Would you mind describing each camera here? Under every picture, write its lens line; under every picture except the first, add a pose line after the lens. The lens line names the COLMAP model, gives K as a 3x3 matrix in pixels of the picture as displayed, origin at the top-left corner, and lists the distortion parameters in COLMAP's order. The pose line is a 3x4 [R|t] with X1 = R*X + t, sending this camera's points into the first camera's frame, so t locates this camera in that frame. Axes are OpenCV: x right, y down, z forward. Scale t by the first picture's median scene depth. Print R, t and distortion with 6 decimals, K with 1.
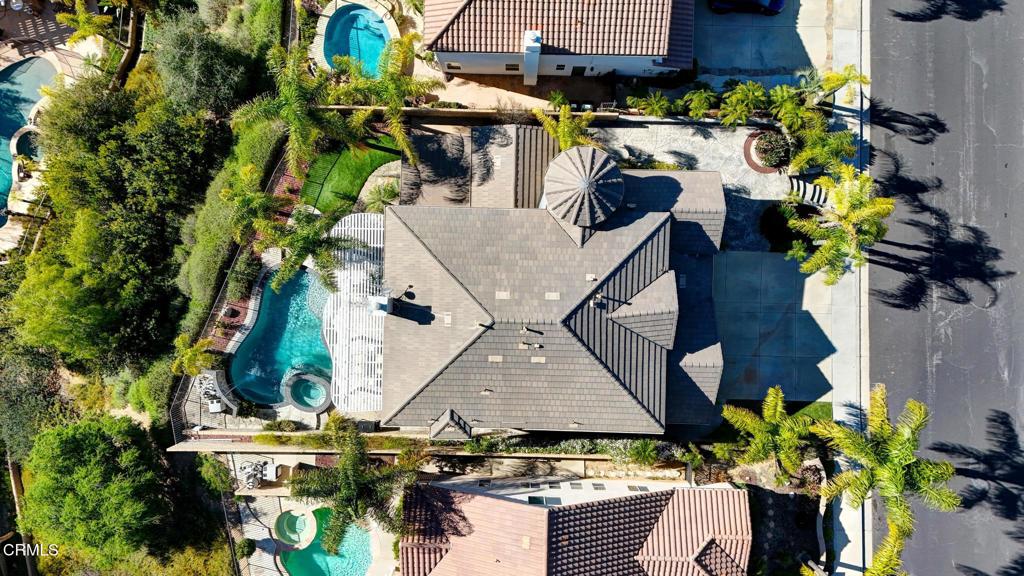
lens RADIAL K [[728.7, 0, 512.0], [0, 728.7, 288.0], [0, 0, 1]] dist [0.002028, 0.000713]
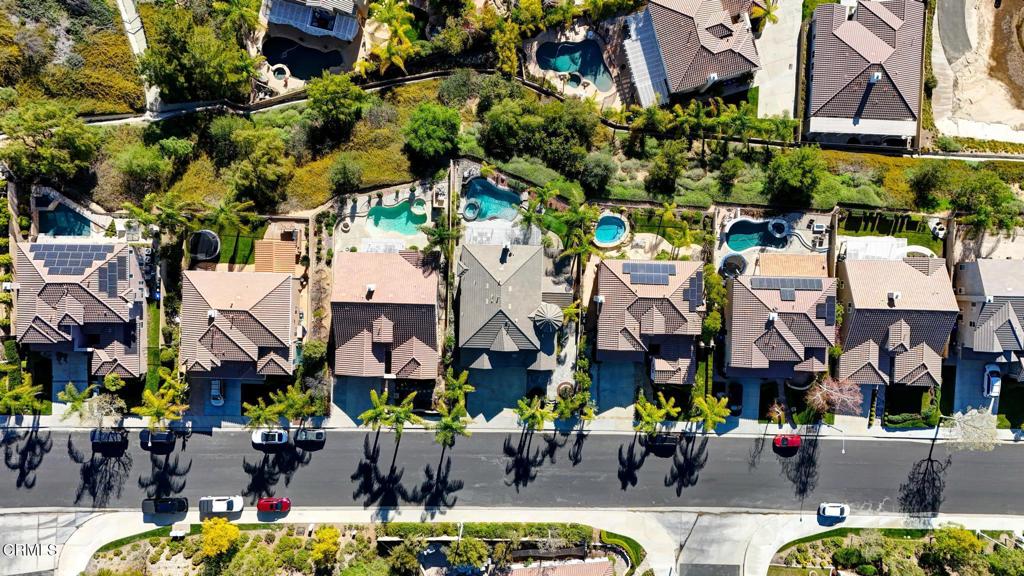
lens RADIAL K [[728.7, 0, 512.0], [0, 728.7, 288.0], [0, 0, 1]] dist [0.002028, 0.000713]
pose [[-0.003432, 0.999979, 0.005518, -0.025874], [-0.999990, -0.003416, -0.002818, 0.008745], [-0.002799, -0.005528, 0.999981, -1.561110]]
